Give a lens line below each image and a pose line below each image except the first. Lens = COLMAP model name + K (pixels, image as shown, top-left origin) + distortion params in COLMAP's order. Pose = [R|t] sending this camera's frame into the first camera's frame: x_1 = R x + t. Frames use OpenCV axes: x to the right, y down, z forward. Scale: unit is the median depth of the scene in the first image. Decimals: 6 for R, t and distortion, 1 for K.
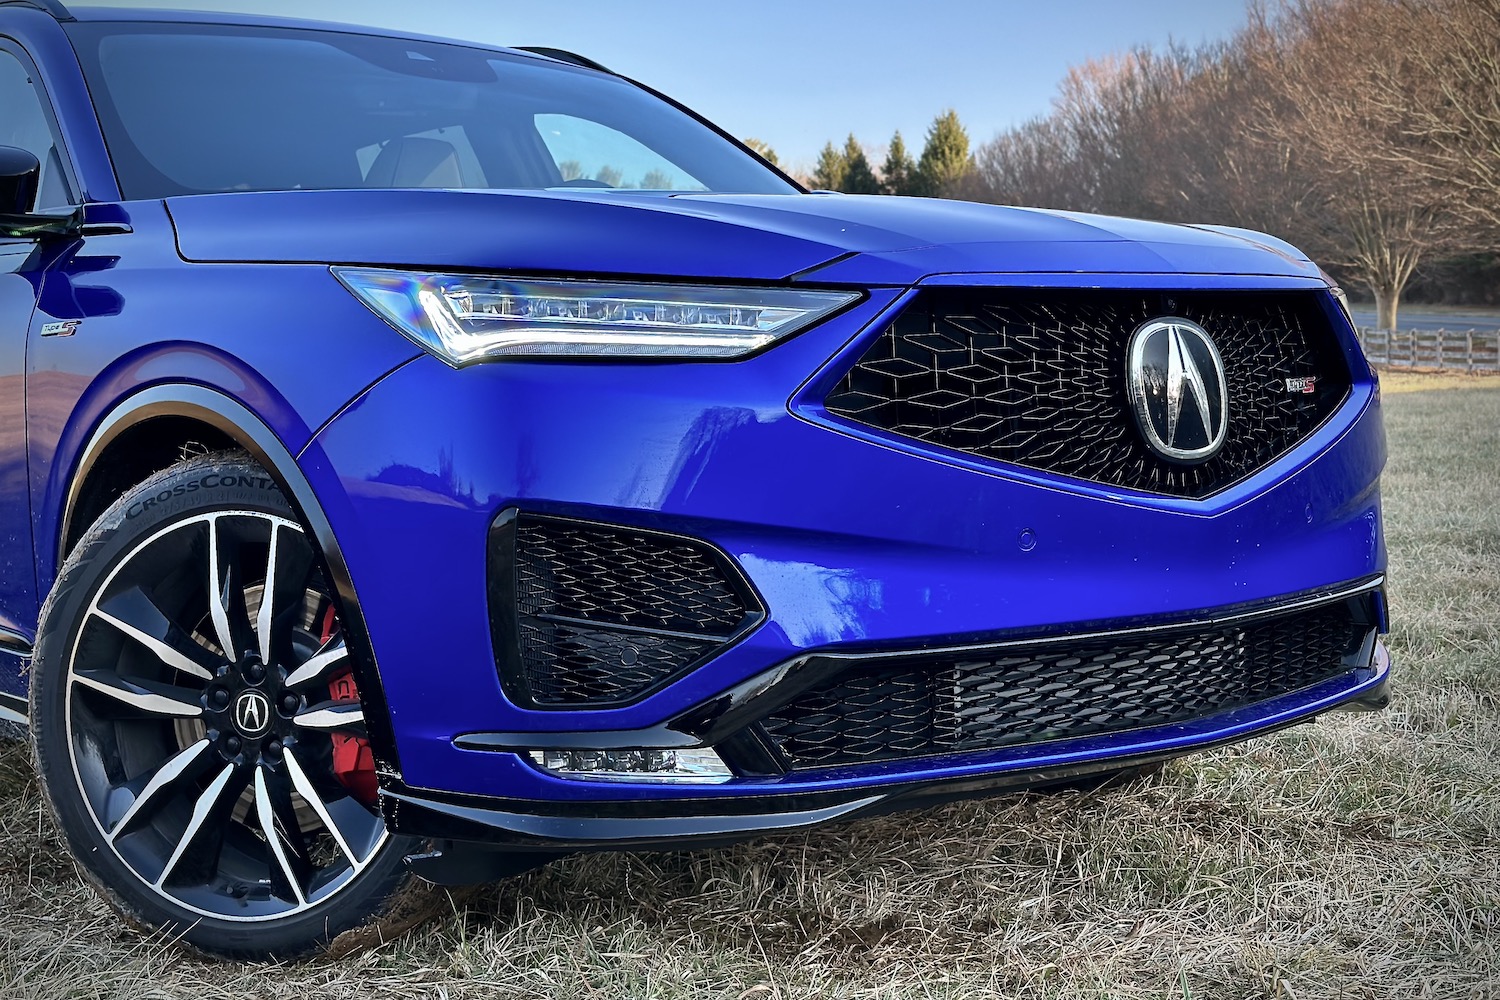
lens RADIAL K [[2204.8, 0, 750.0], [0, 2204.8, 500.0], [0, 0, 1]] dist [0.180306, 0.097425]
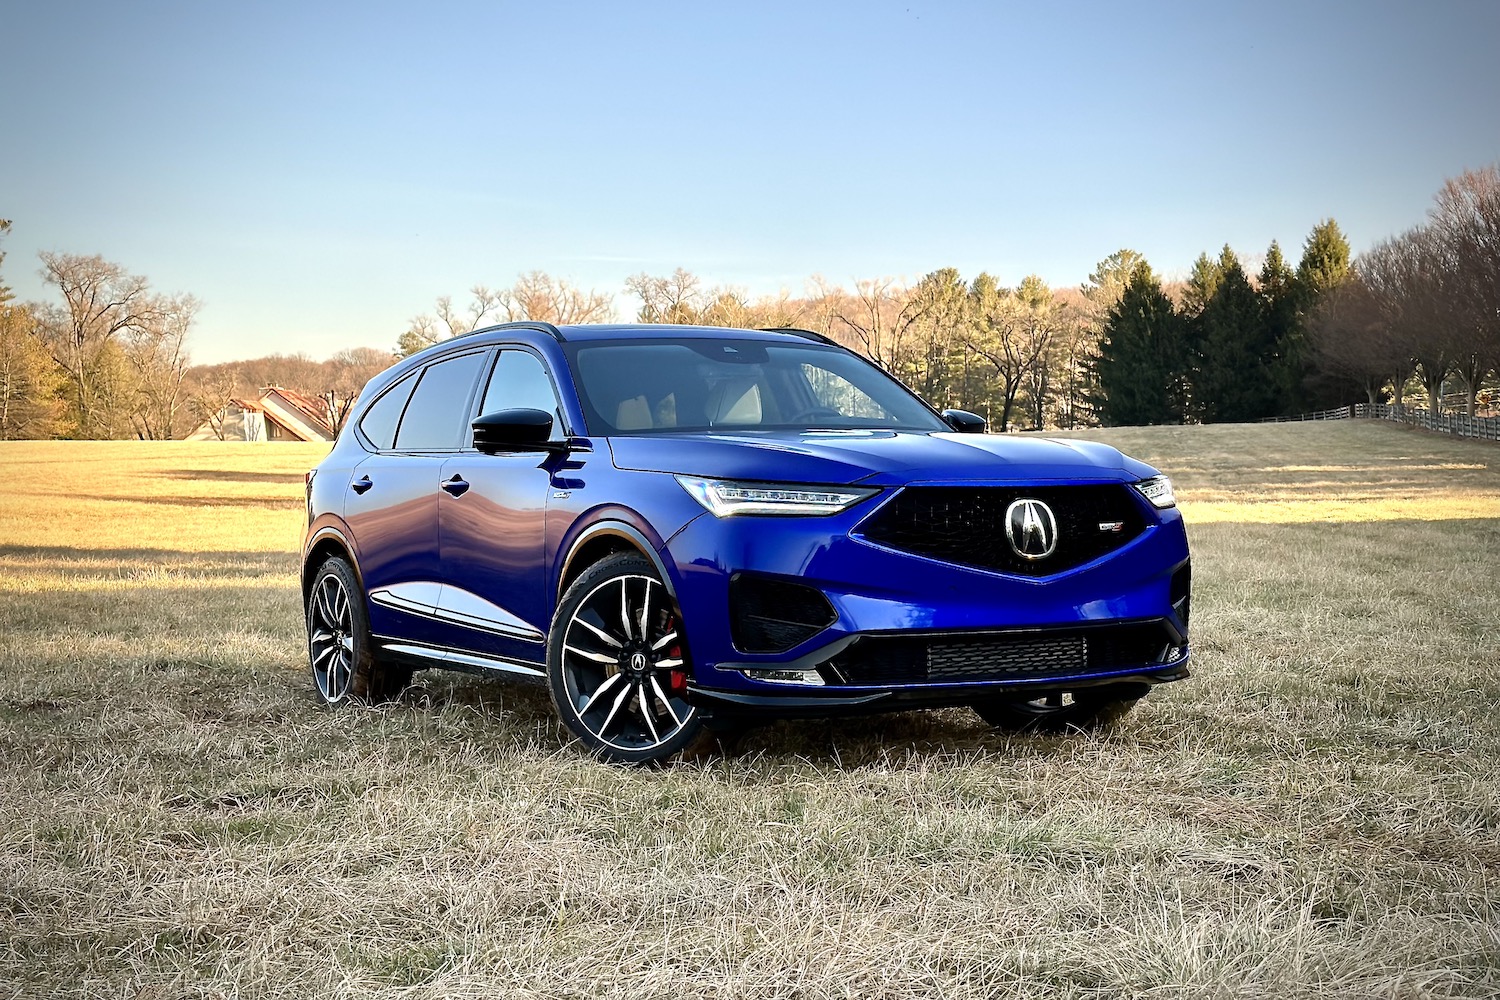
lens RADIAL K [[2204.8, 0, 750.0], [0, 2204.8, 500.0], [0, 0, 1]] dist [0.180306, 0.097425]
pose [[0.985650, 0.008338, -0.168593, 0.281117], [-0.016404, 0.998783, -0.046506, 0.031047], [0.168000, 0.048605, 0.984588, -1.269137]]
